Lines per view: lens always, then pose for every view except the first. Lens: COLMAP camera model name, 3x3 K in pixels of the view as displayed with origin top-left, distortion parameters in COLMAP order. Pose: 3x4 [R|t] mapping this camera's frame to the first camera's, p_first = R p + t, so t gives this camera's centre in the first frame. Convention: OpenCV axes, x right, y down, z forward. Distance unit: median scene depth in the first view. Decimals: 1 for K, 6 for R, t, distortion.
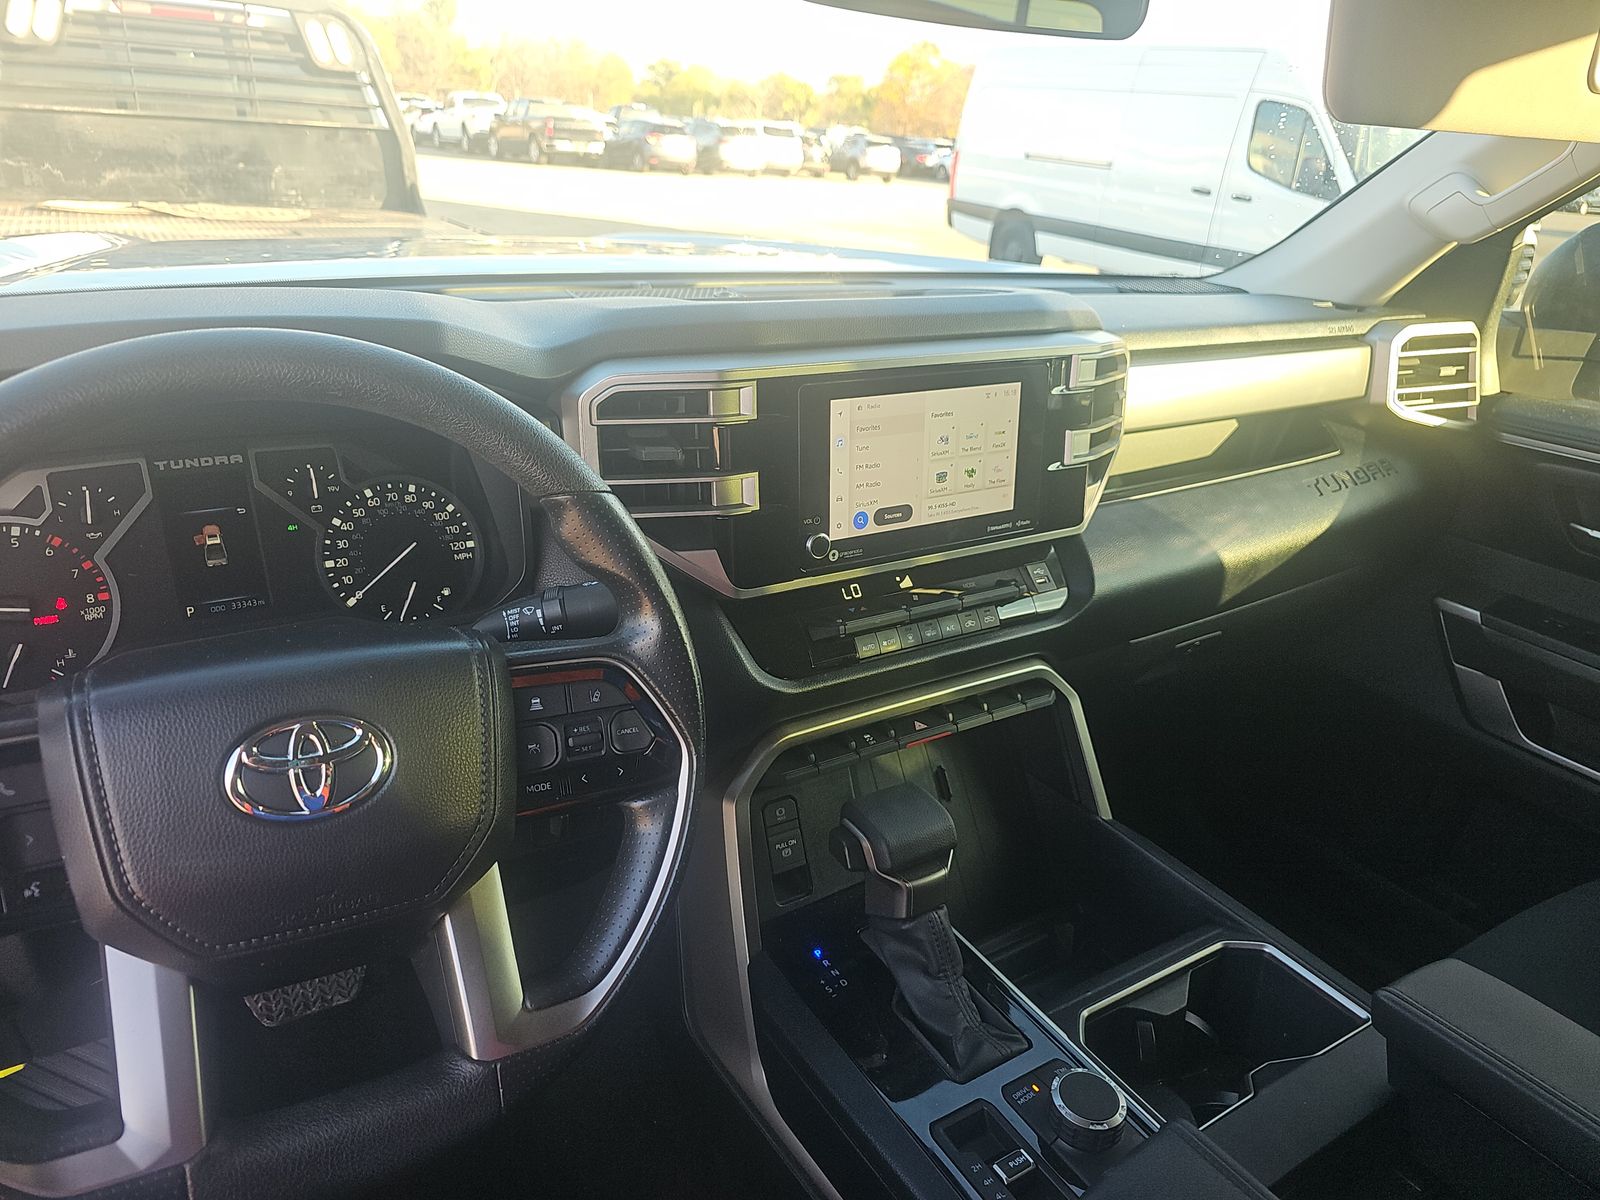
lens RADIAL K [[1065.1, 0, 792.5], [0, 1065.1, 591.4], [0, 0, 1]] dist [0.028824, -0.024757]
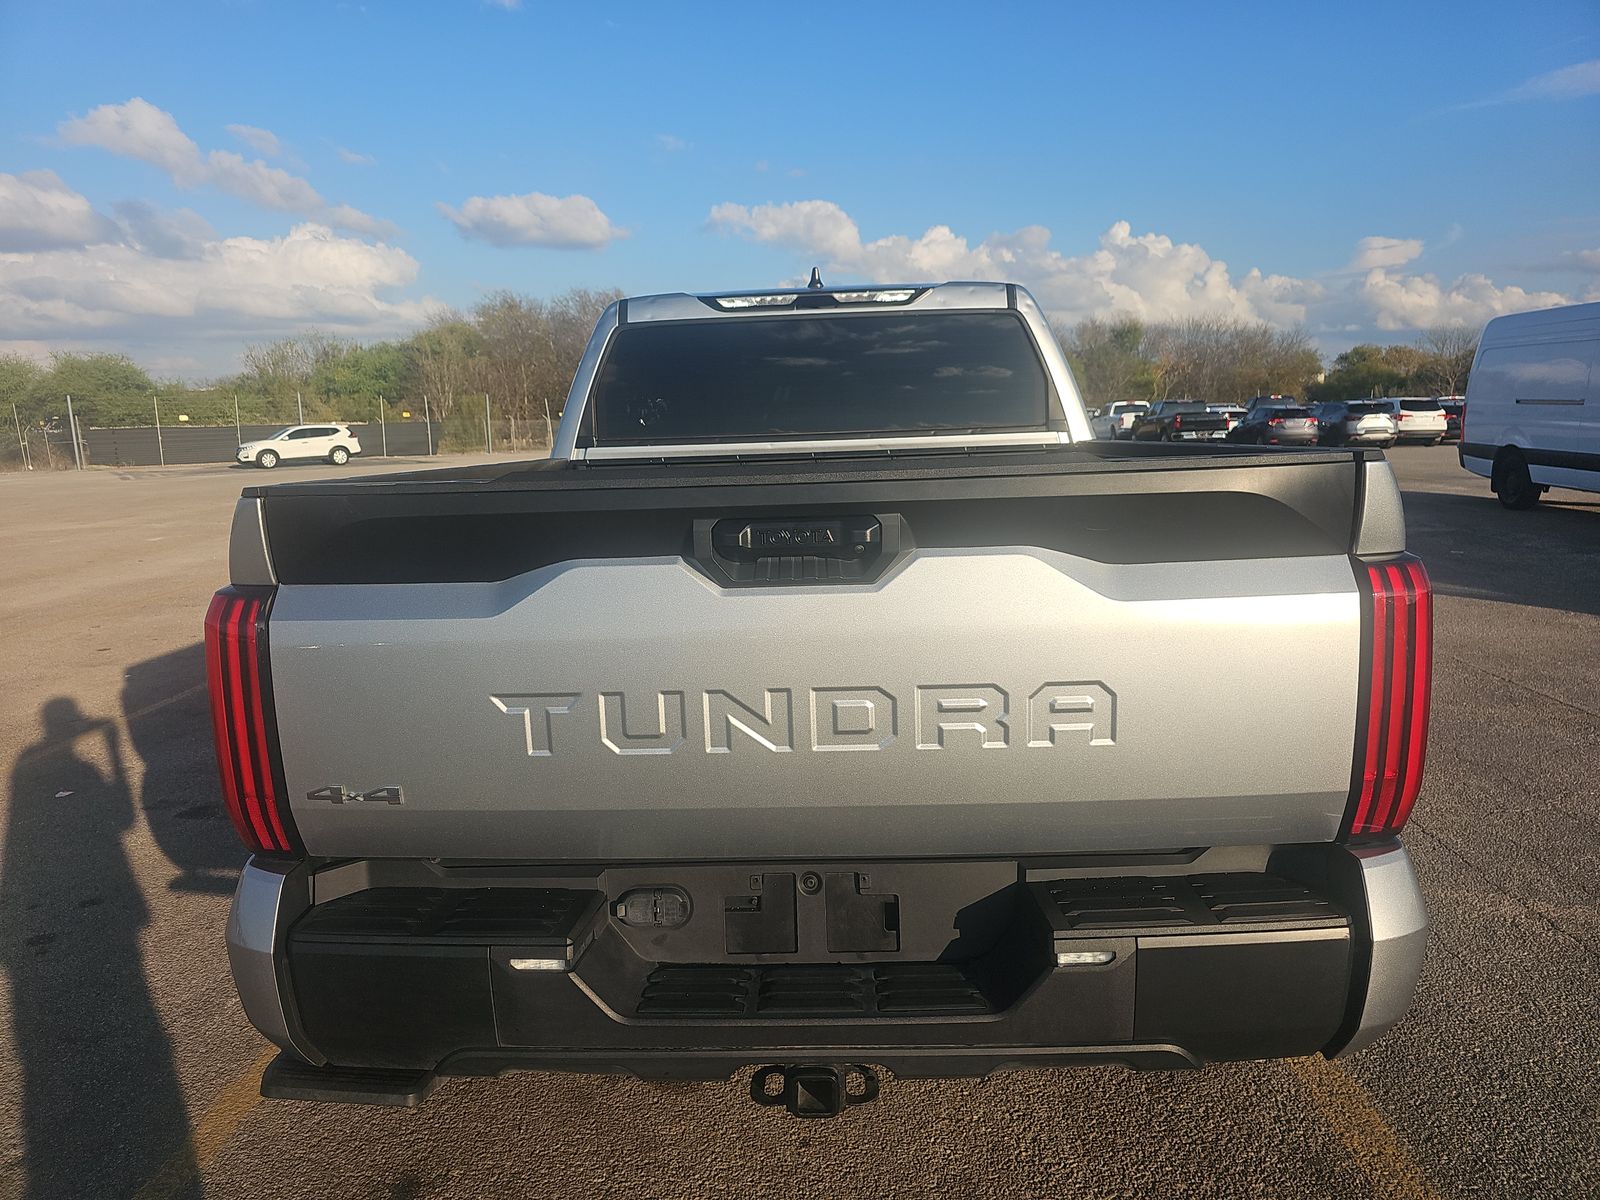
lens RADIAL K [[1065.1, 0, 802.2], [0, 1065.1, 595.7], [0, 0, 1]] dist [0.028824, -0.024757]
pose [[0.821801, 0.000032, -0.569775, 0.614763], [-0.146049, 0.966602, -0.210596, 0.343694], [0.550739, 0.256283, 0.794359, -0.641873]]
